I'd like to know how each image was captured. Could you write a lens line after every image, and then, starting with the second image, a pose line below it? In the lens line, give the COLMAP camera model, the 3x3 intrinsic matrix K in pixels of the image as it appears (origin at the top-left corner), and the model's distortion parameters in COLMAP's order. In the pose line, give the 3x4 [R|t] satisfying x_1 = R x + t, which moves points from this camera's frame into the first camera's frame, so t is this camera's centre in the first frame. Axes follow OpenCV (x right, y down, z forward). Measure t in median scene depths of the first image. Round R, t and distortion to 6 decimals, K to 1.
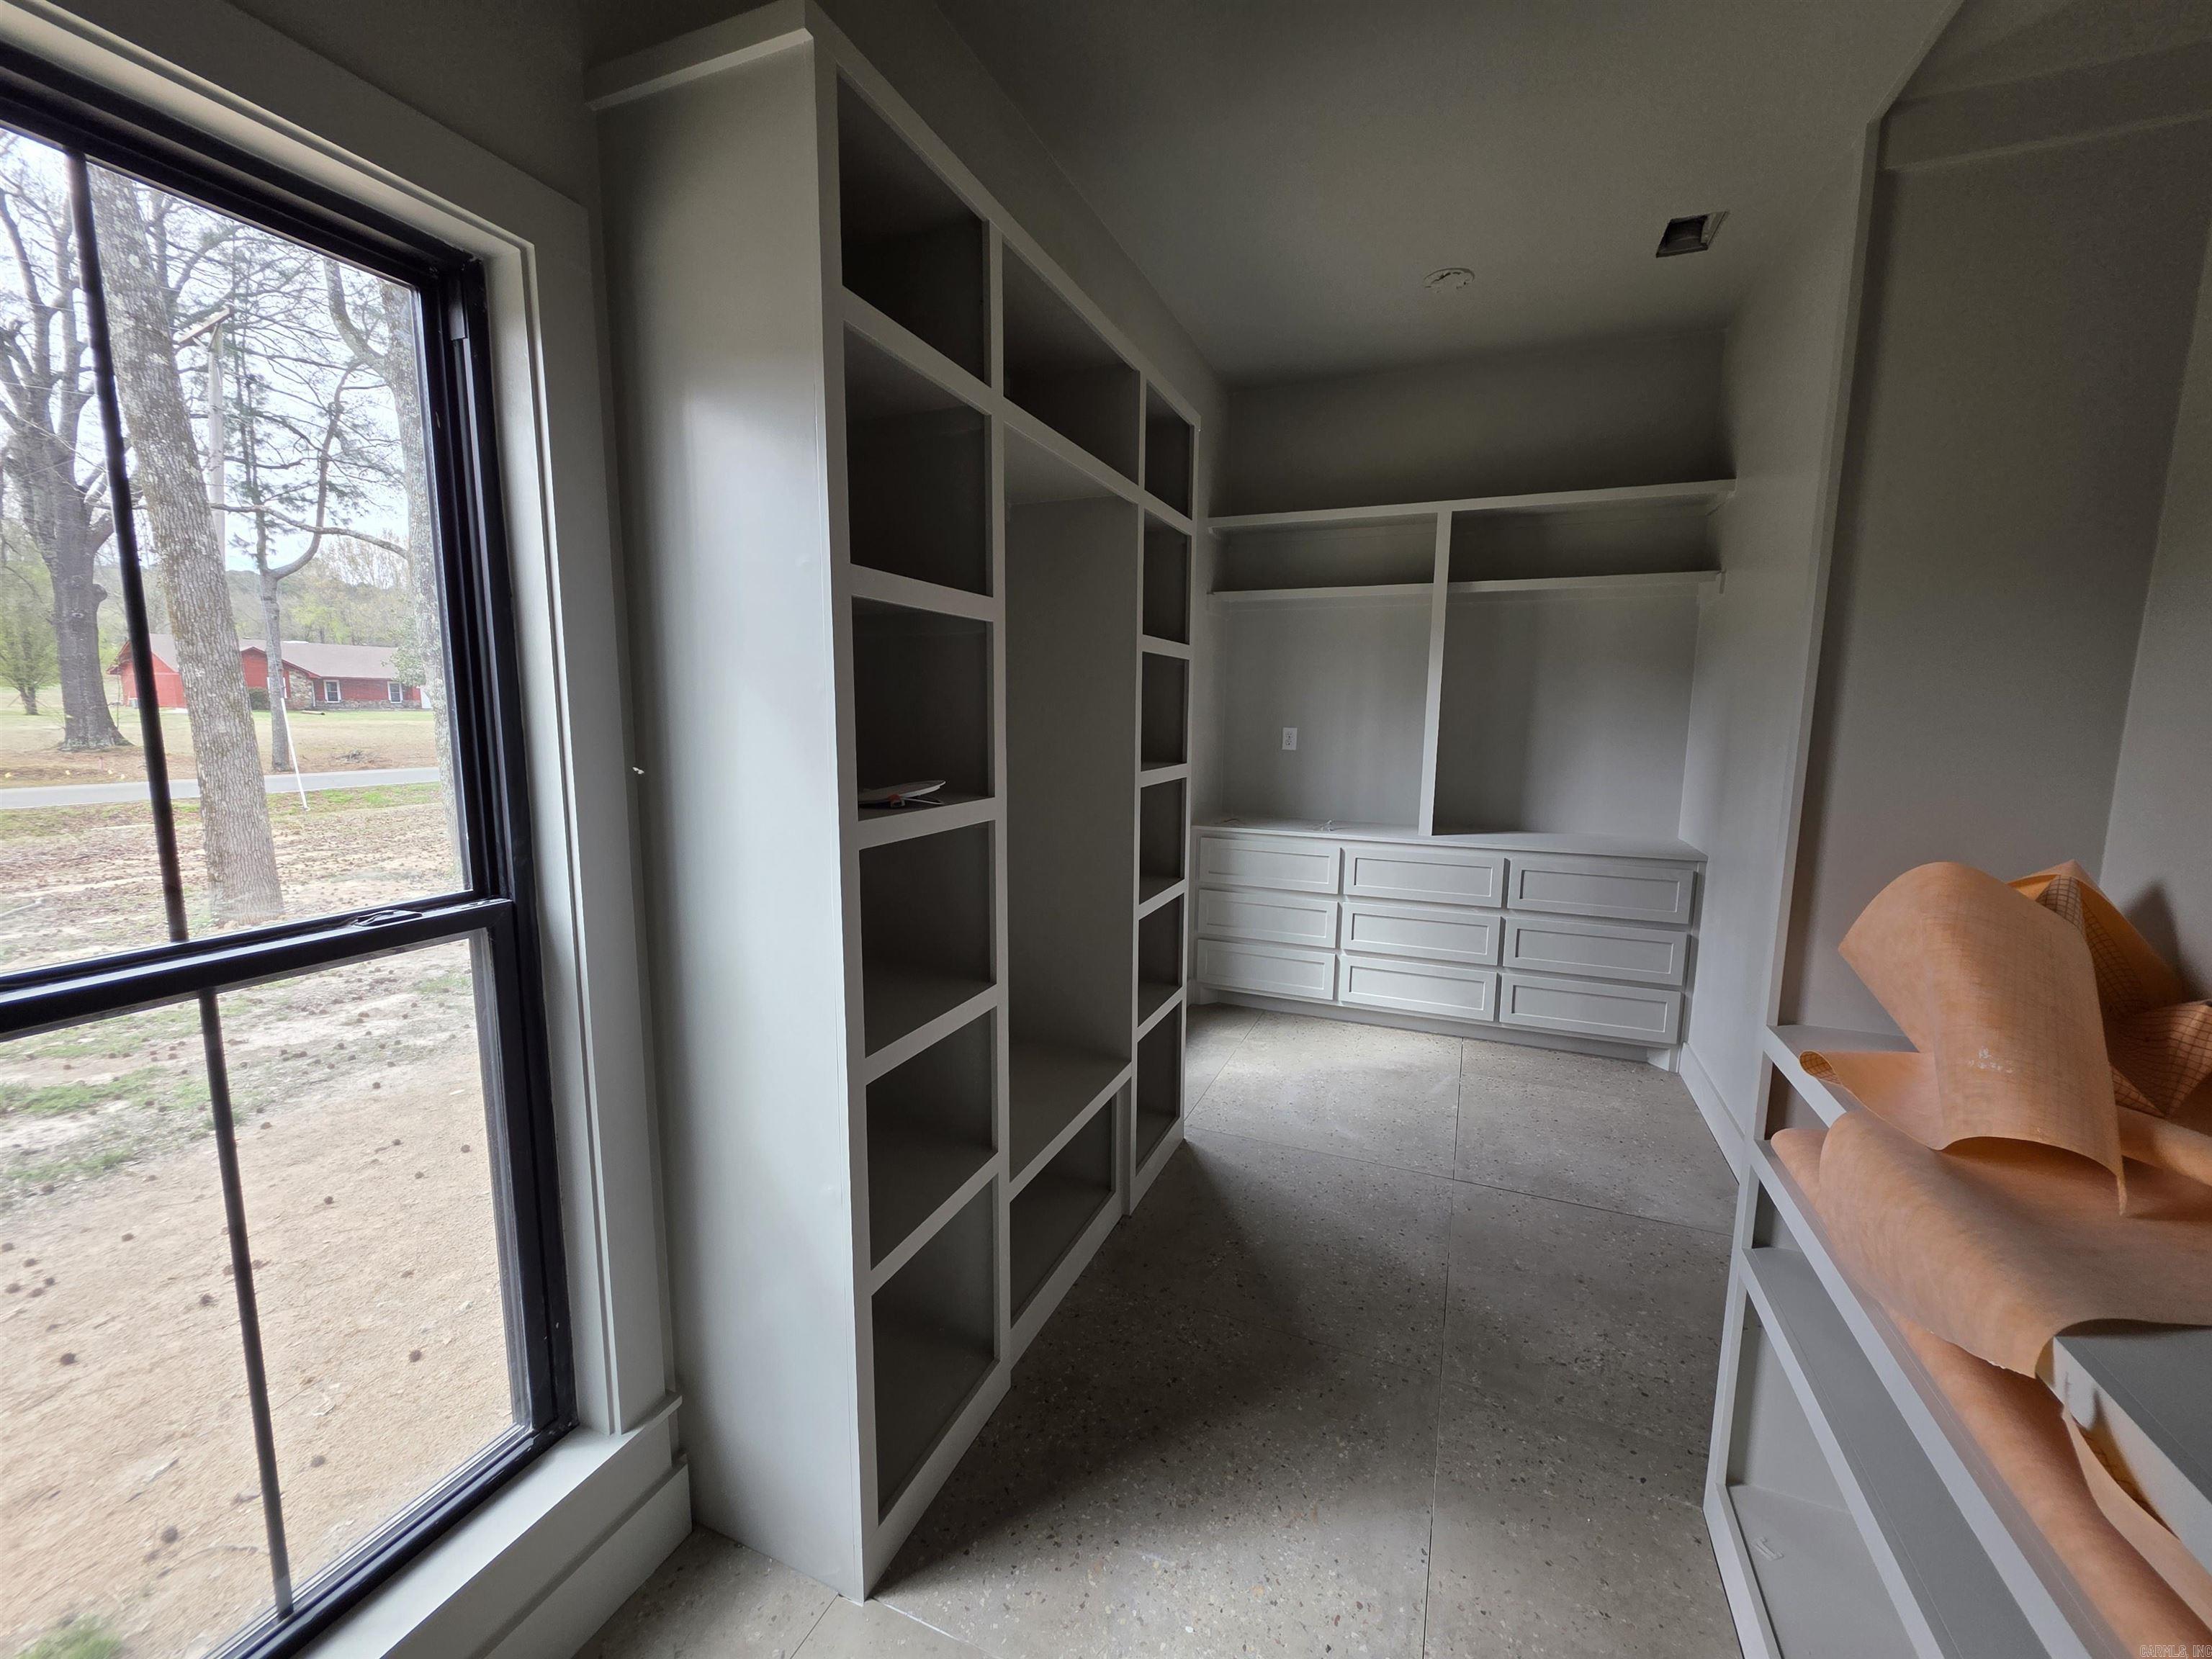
lens RADIAL K [[884.4, 0, 1107.2], [0, 884.4, 828.6], [0, 0, 1]] dist [0.001649, -0.000046]
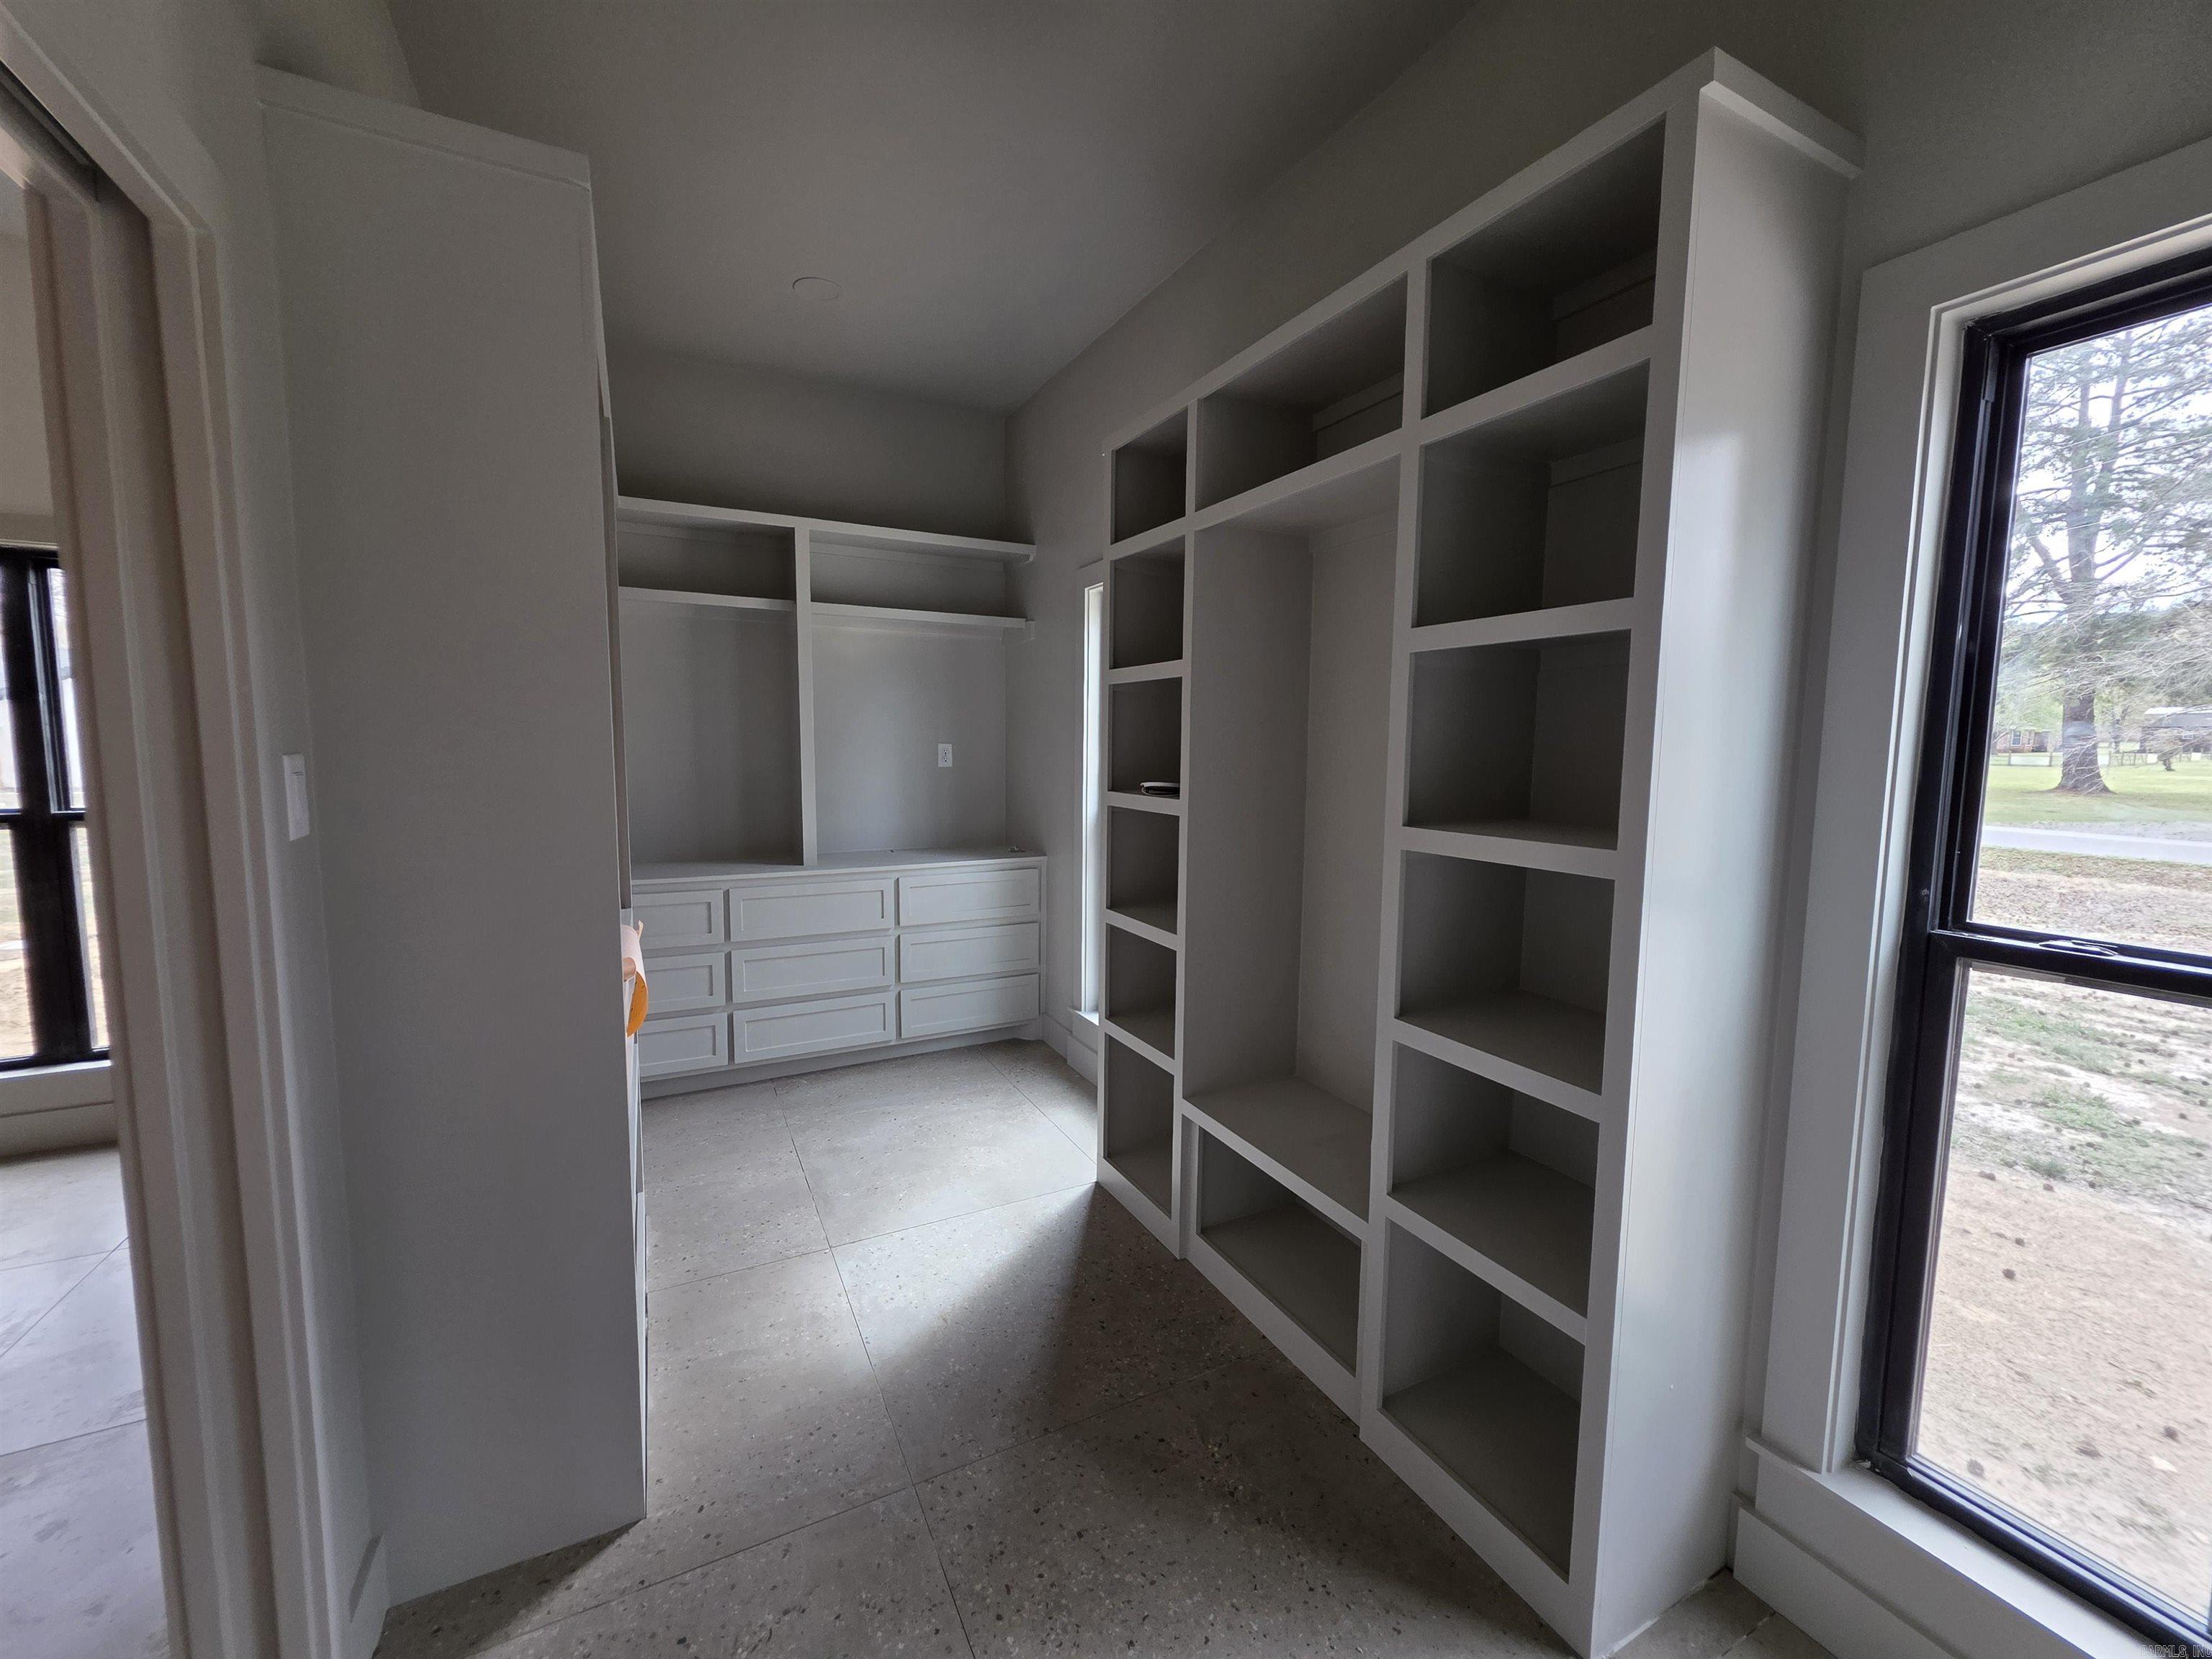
lens RADIAL K [[884.4, 0, 1107.2], [0, 884.4, 828.6], [0, 0, 1]] dist [0.001649, -0.000046]
pose [[-0.647982, 0.056734, -0.759540, 0.766399], [-0.119910, 0.977187, 0.175290, -0.167660], [0.752158, 0.204661, -0.626397, 1.351045]]
